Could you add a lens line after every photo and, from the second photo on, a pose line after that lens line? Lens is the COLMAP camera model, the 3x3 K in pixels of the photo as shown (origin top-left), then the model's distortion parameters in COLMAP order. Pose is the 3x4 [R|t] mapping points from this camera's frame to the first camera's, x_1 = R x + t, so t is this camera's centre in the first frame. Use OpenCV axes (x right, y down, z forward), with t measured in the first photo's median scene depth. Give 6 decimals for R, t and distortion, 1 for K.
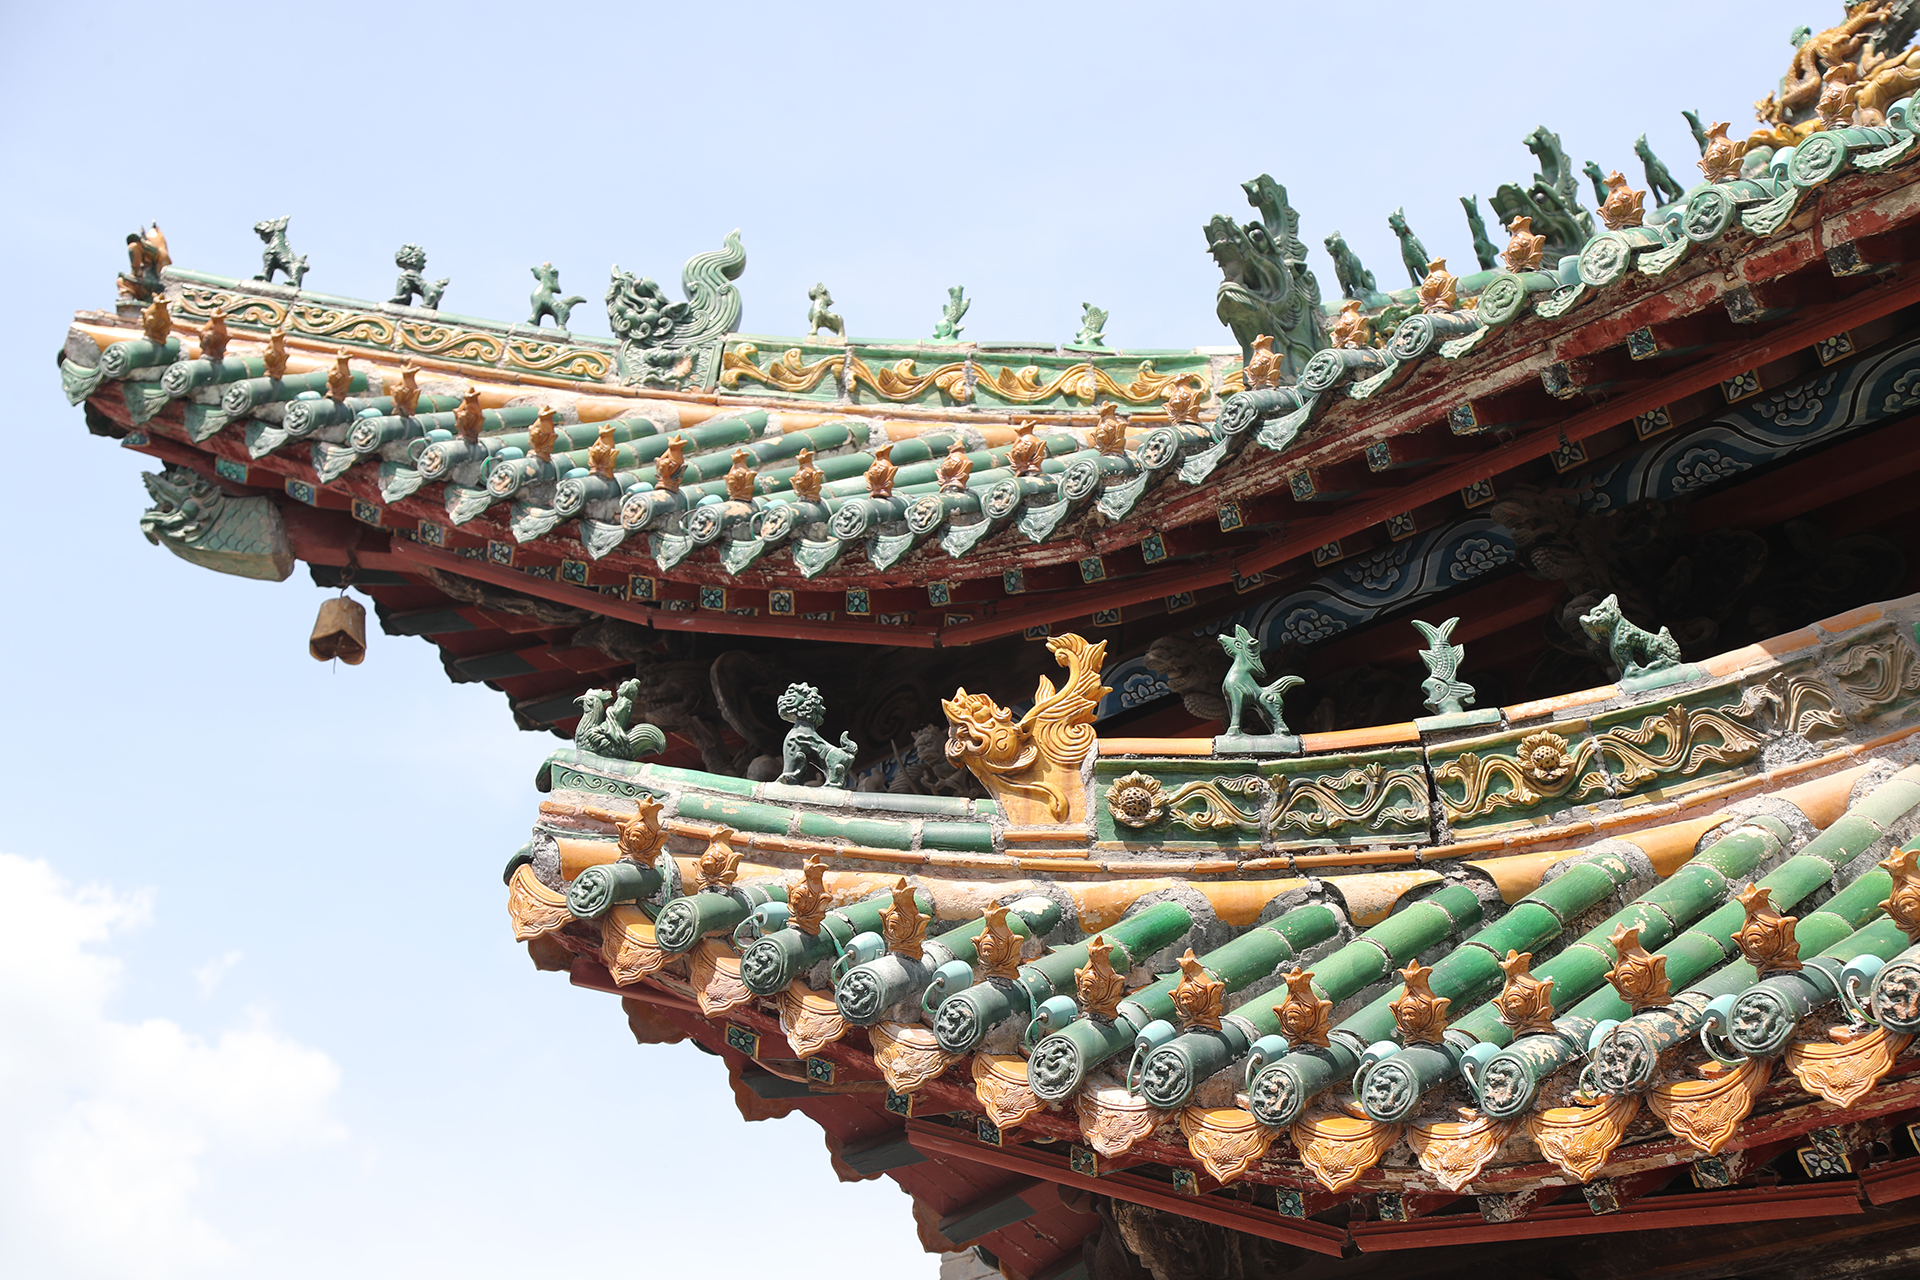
lens RADIAL K [[3364.5, 0, 960.0], [0, 3364.5, 640.0], [0, 0, 1]] dist [0.330300, -0.124817]
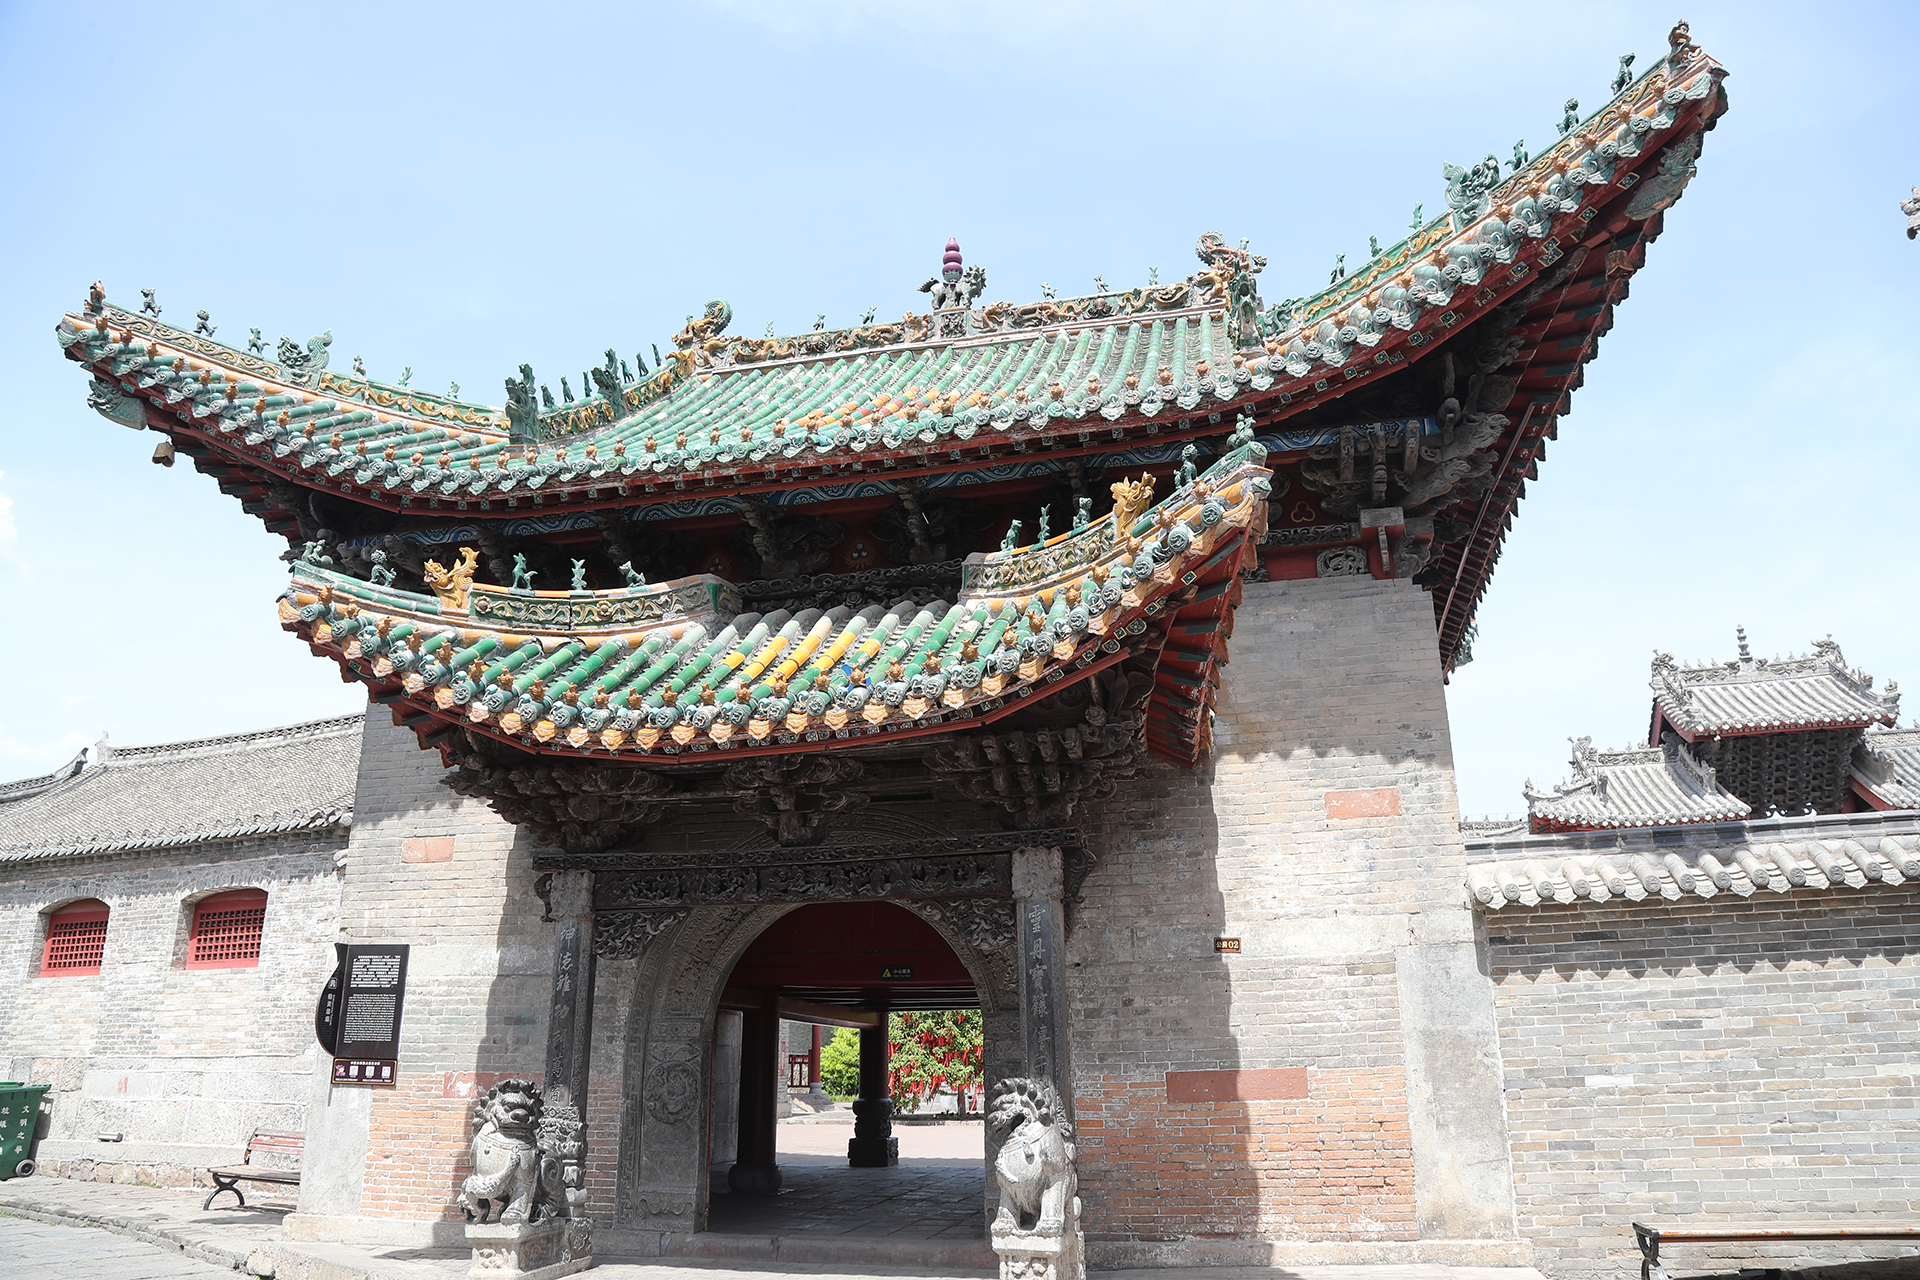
lens RADIAL K [[1340.9, 0, 960.0], [0, 1340.9, 640.0], [0, 0, 1]] dist [-0.144510, 0.097816]
pose [[0.859492, 0.122848, 0.496167, -0.178854], [-0.210631, 0.969566, 0.124809, -0.174814], [-0.465733, -0.211780, 0.859210, -0.328482]]
